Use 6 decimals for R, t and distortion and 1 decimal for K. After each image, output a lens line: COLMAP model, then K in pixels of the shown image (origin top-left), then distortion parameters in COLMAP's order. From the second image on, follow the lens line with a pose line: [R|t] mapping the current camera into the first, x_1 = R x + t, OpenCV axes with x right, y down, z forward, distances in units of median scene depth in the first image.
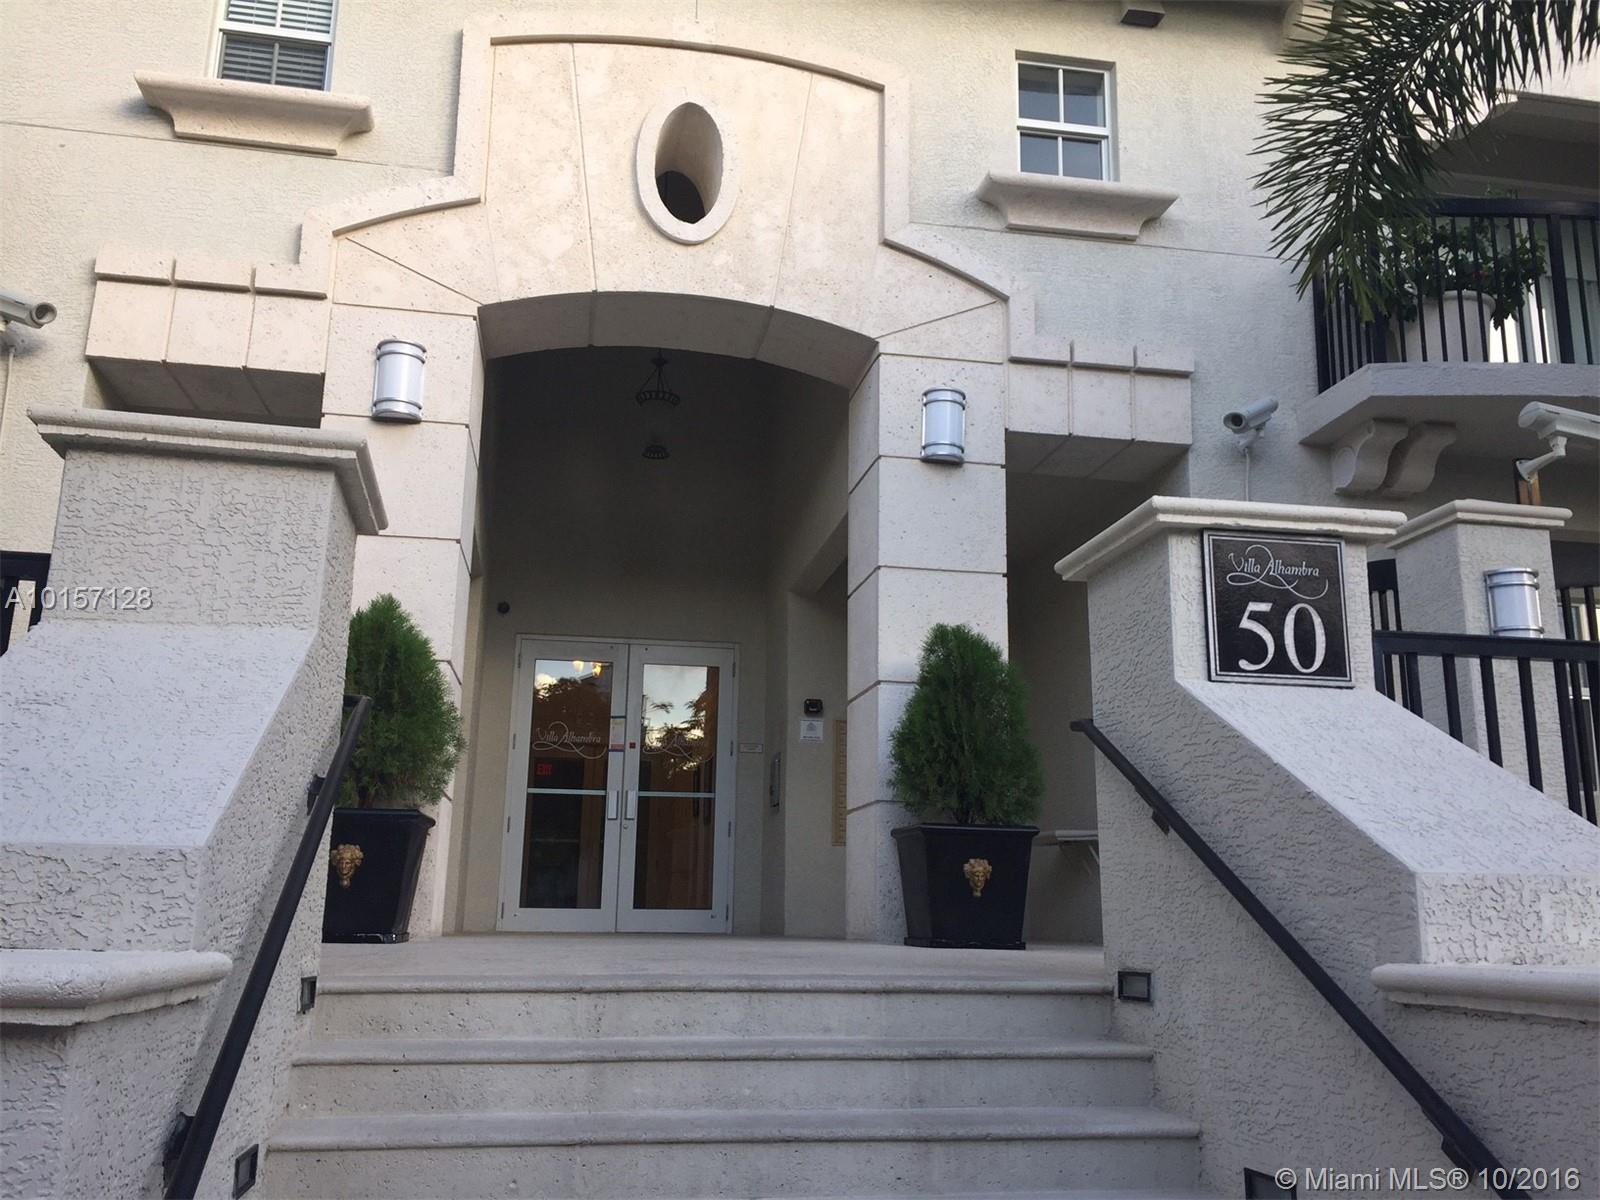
lens RADIAL K [[1389.1, 0, 772.0], [0, 1389.1, 606.9], [0, 0, 1]] dist [0.082779, -0.120364]
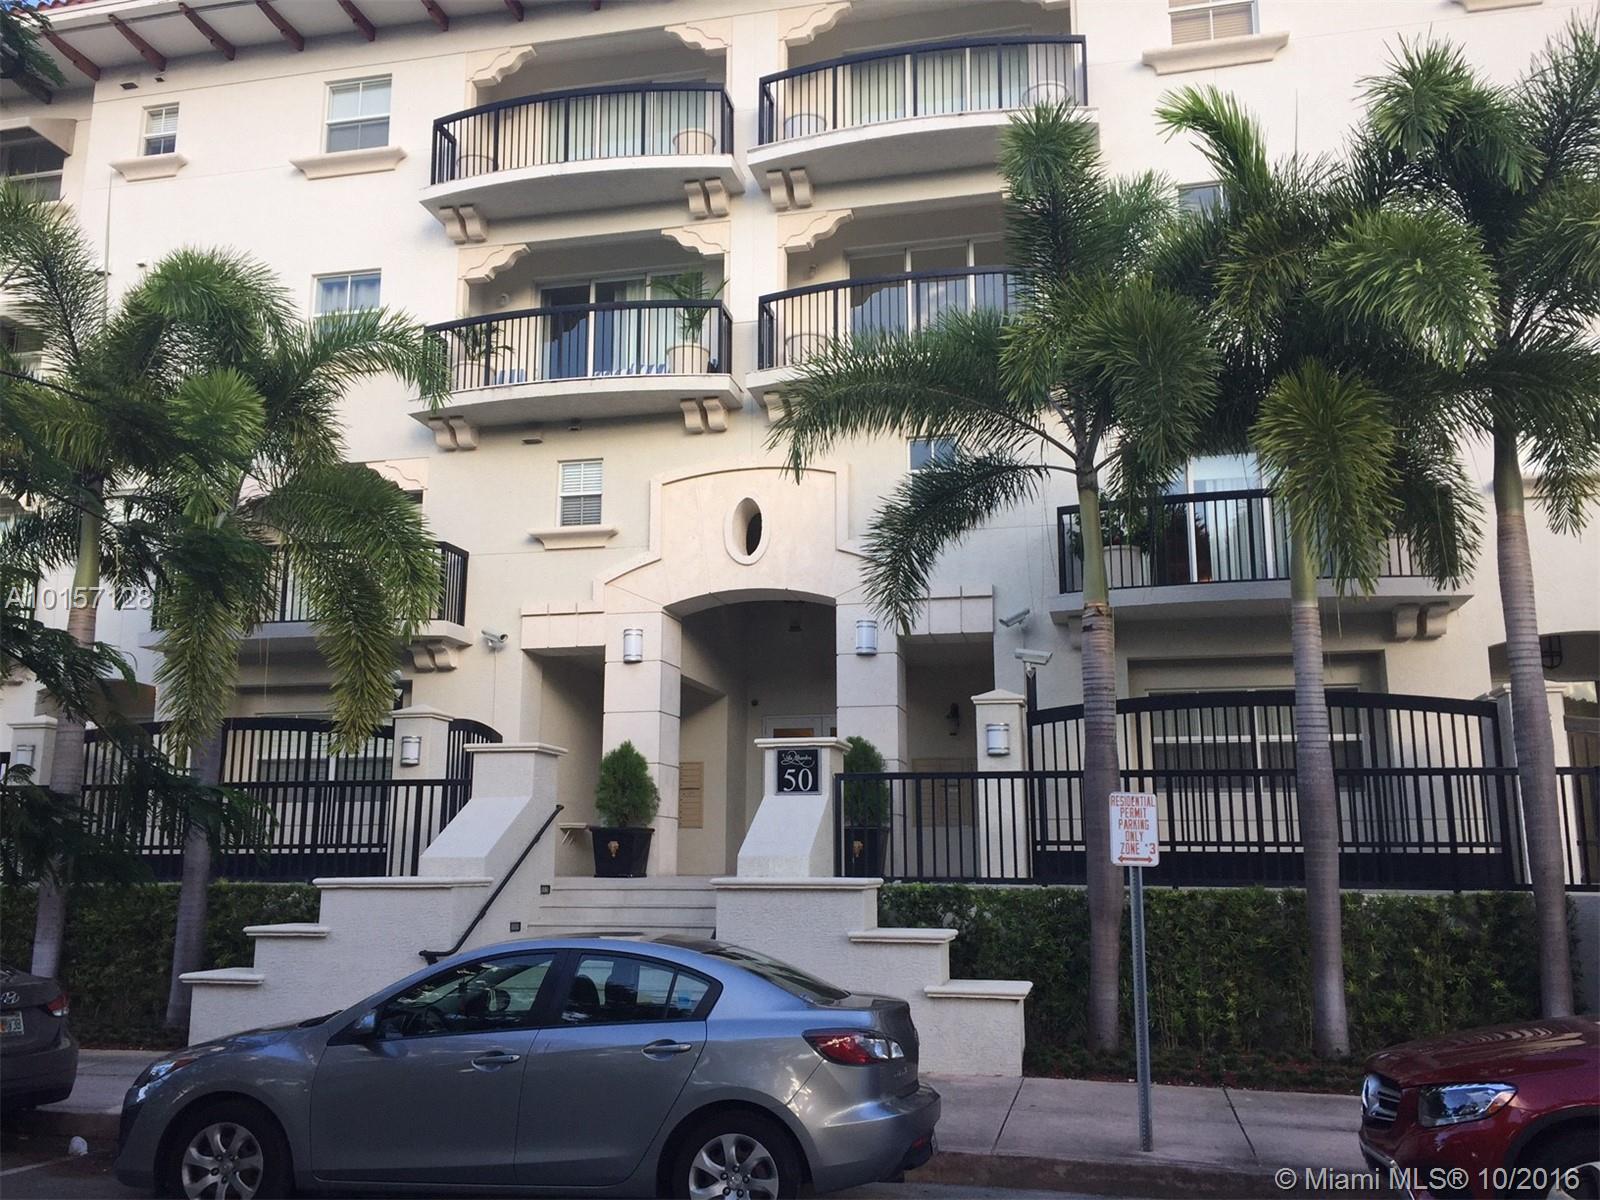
lens RADIAL K [[1433.1, 0, 755.5], [0, 1433.1, 595.8], [0, 0, 1]] dist [0.042821, 0.000001]
pose [[0.907841, -0.089562, -0.409639, 0.890515], [0.103392, 0.994572, 0.011687, -0.240380], [0.406368, -0.052963, 0.912173, -1.090190]]
